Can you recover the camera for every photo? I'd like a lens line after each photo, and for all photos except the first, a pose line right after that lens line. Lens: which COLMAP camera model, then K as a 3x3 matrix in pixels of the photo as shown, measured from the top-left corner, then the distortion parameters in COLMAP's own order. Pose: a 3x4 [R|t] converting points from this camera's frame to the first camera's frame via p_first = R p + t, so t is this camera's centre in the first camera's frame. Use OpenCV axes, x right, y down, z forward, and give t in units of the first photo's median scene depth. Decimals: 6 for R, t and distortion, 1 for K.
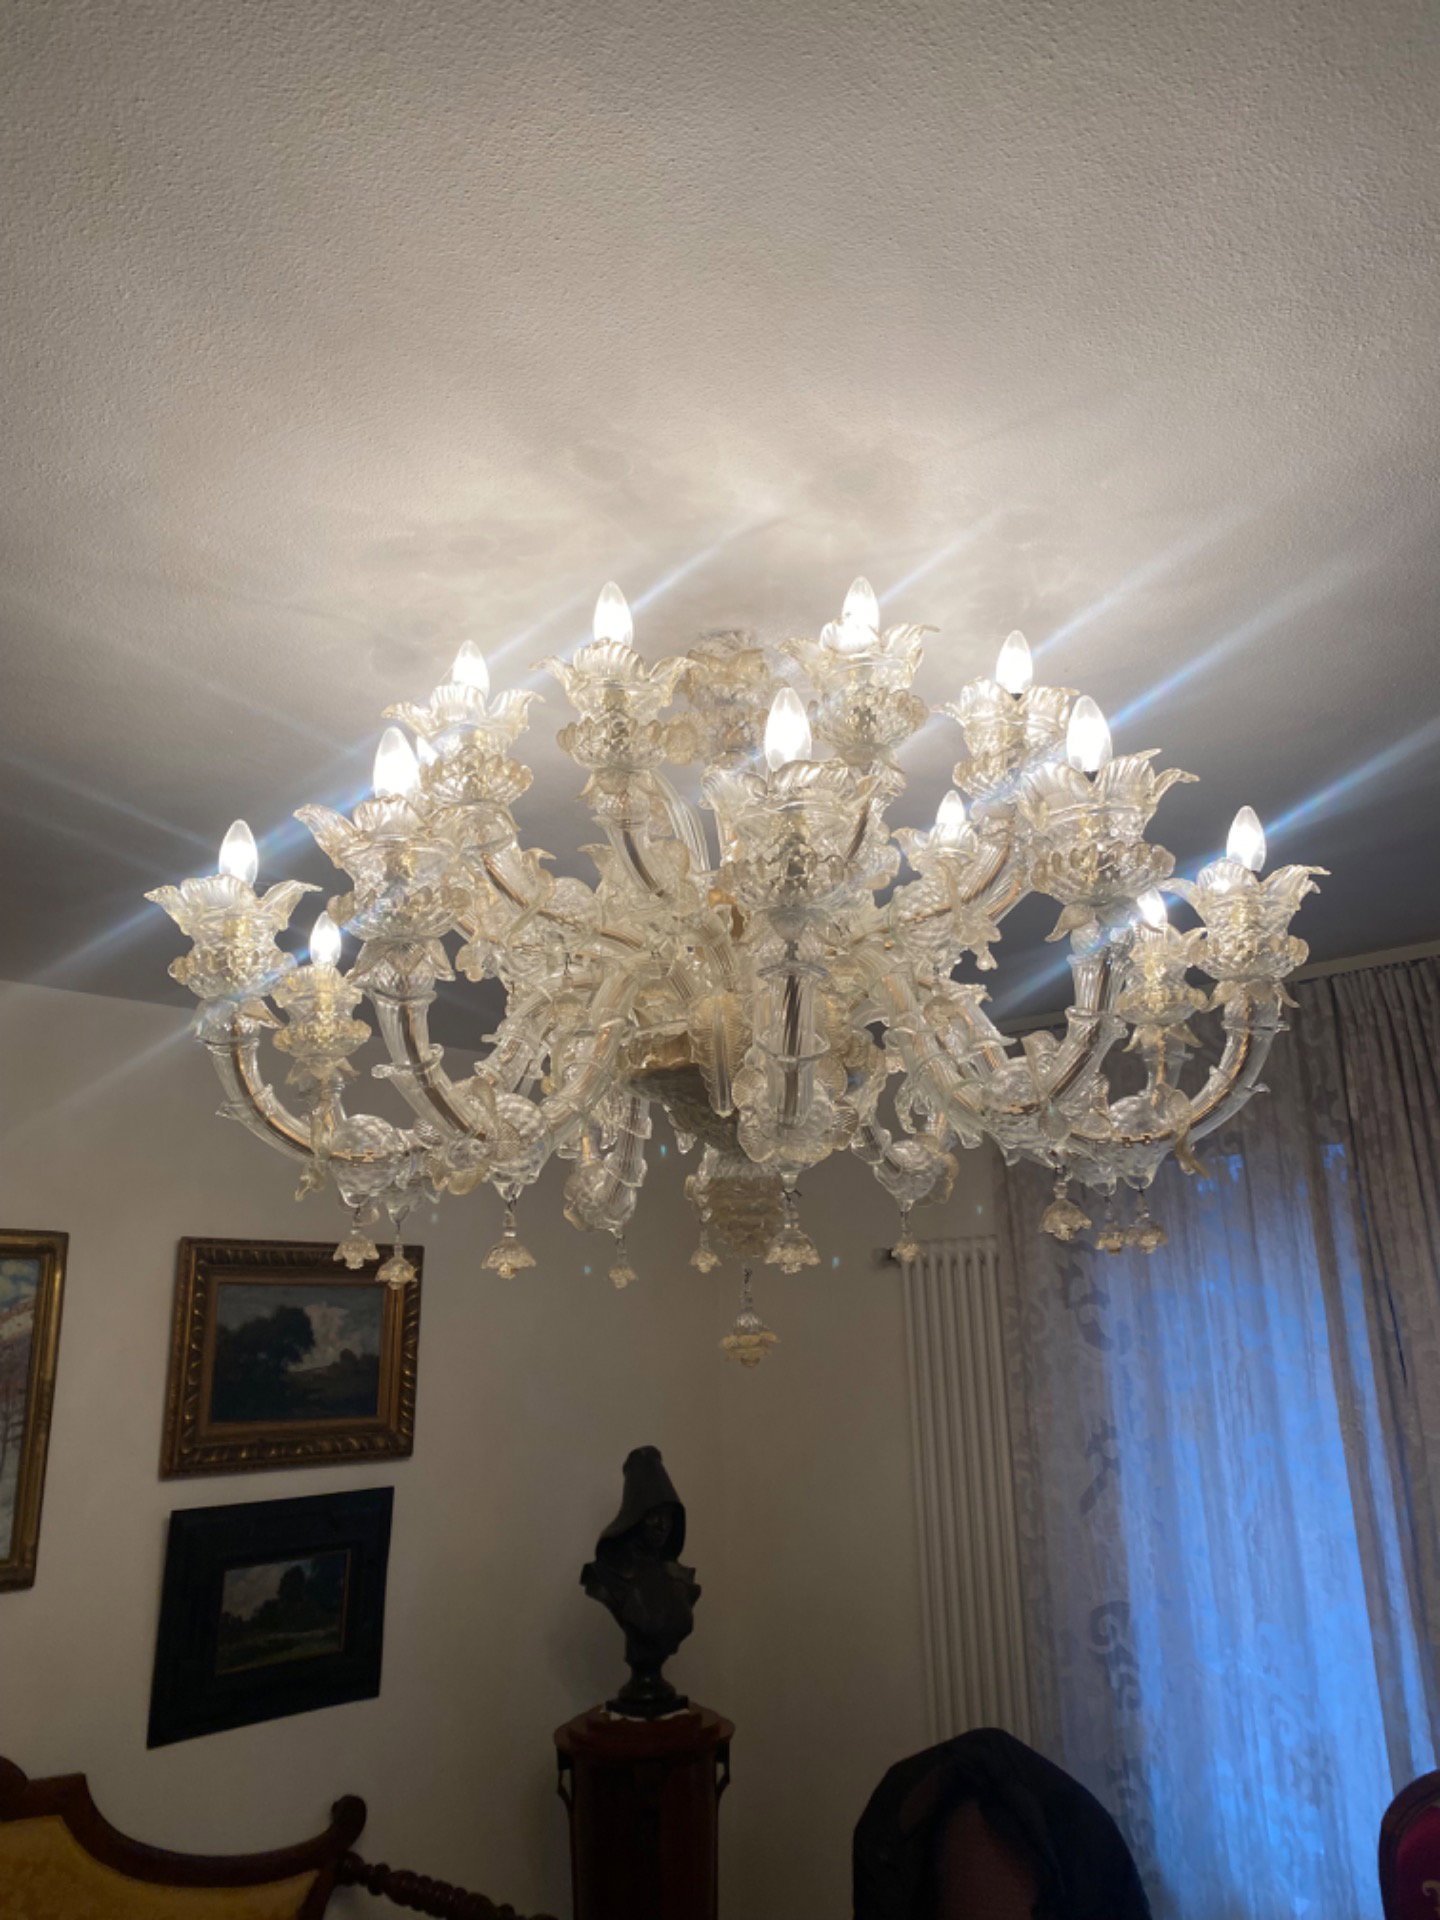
lens RADIAL K [[1483.9, 0, 726.0], [0, 1483.9, 963.4], [0, 0, 1]] dist [0.003531, 0.001733]
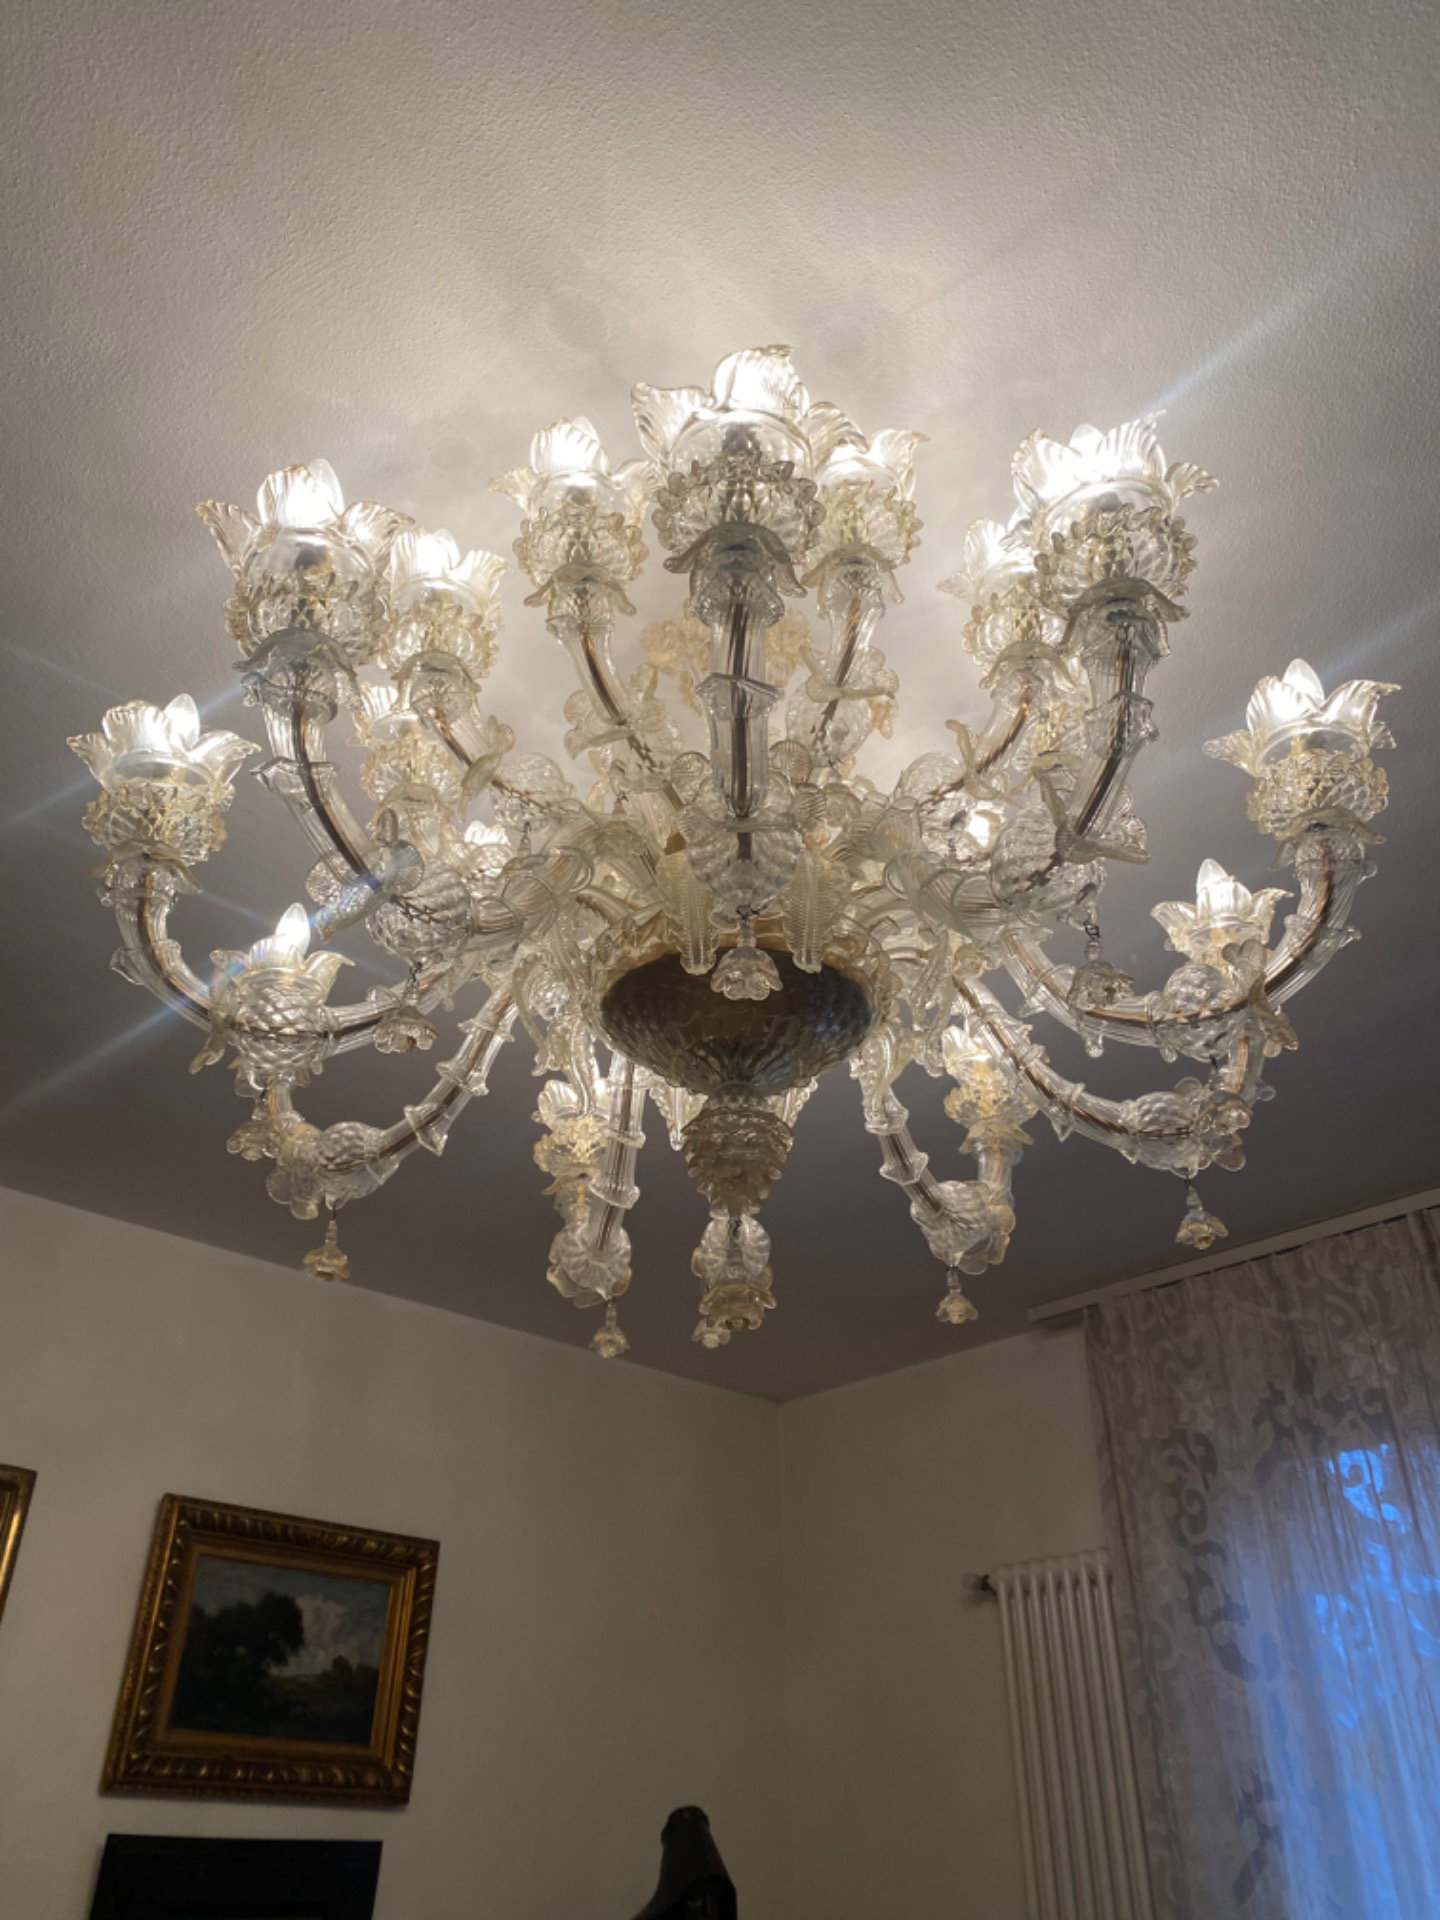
lens RADIAL K [[1479.0, 0, 720.0], [0, 1479.0, 960.0], [0, 0, 1]] dist [0.000525, -0.000896]
pose [[0.997292, -0.012574, -0.072465, 0.030263], [-0.010687, 0.950048, -0.311920, 0.148021], [0.072767, 0.311850, 0.947341, 0.086698]]
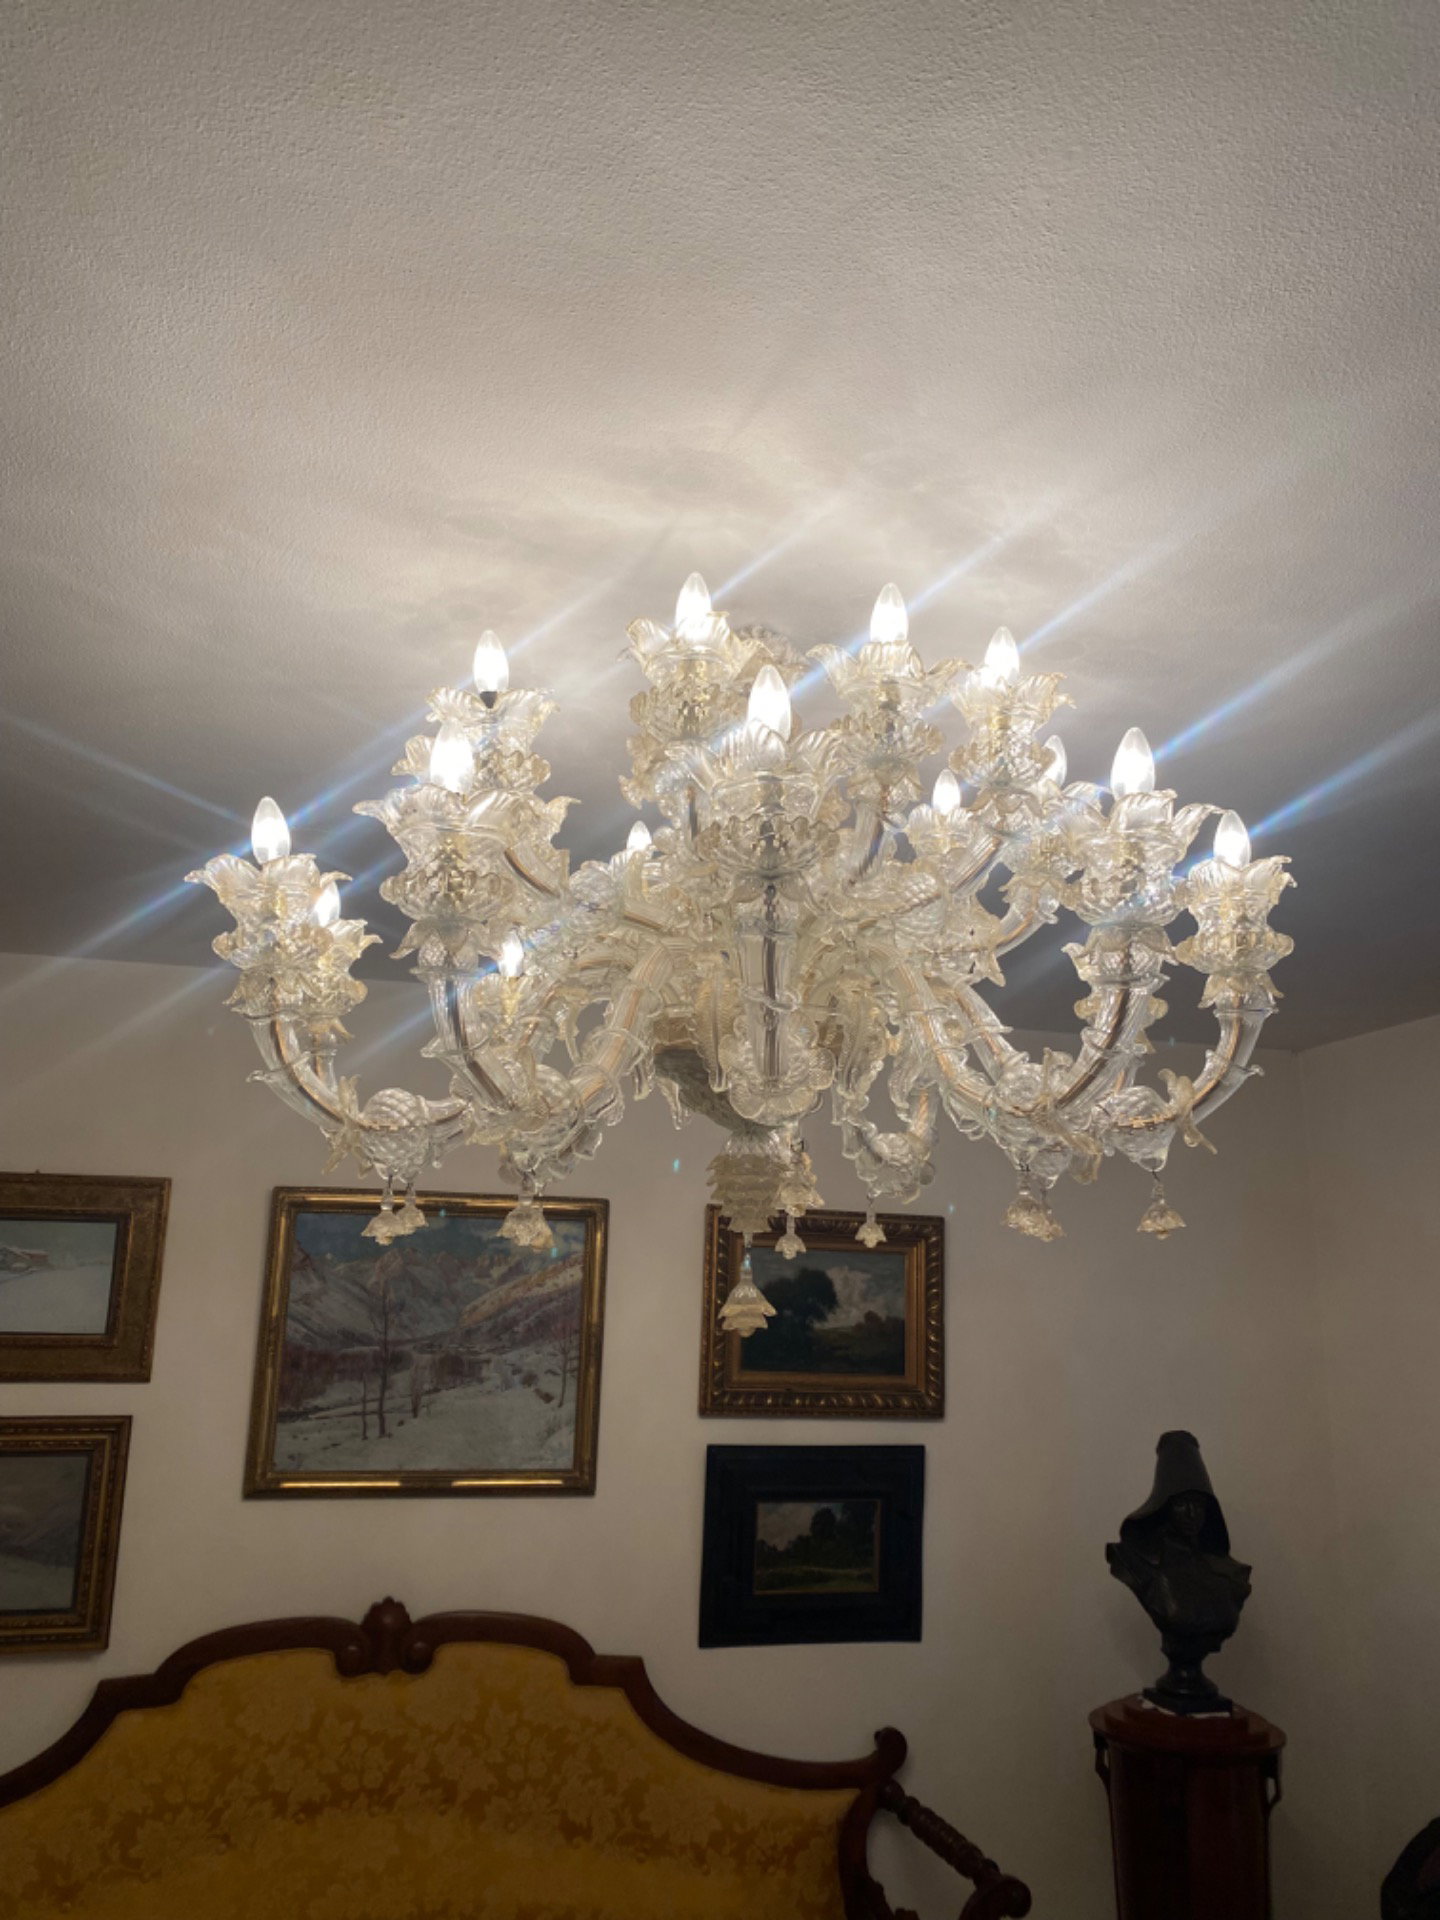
lens RADIAL K [[1500.7, 0, 720.0], [0, 1500.7, 960.0], [0, 0, 1]] dist [0.002781, -0.000966]
pose [[0.835528, -0.076771, -0.544058, 0.268406], [0.088472, 0.996068, -0.004683, 0.005078], [0.542278, -0.044221, 0.839035, 0.053567]]
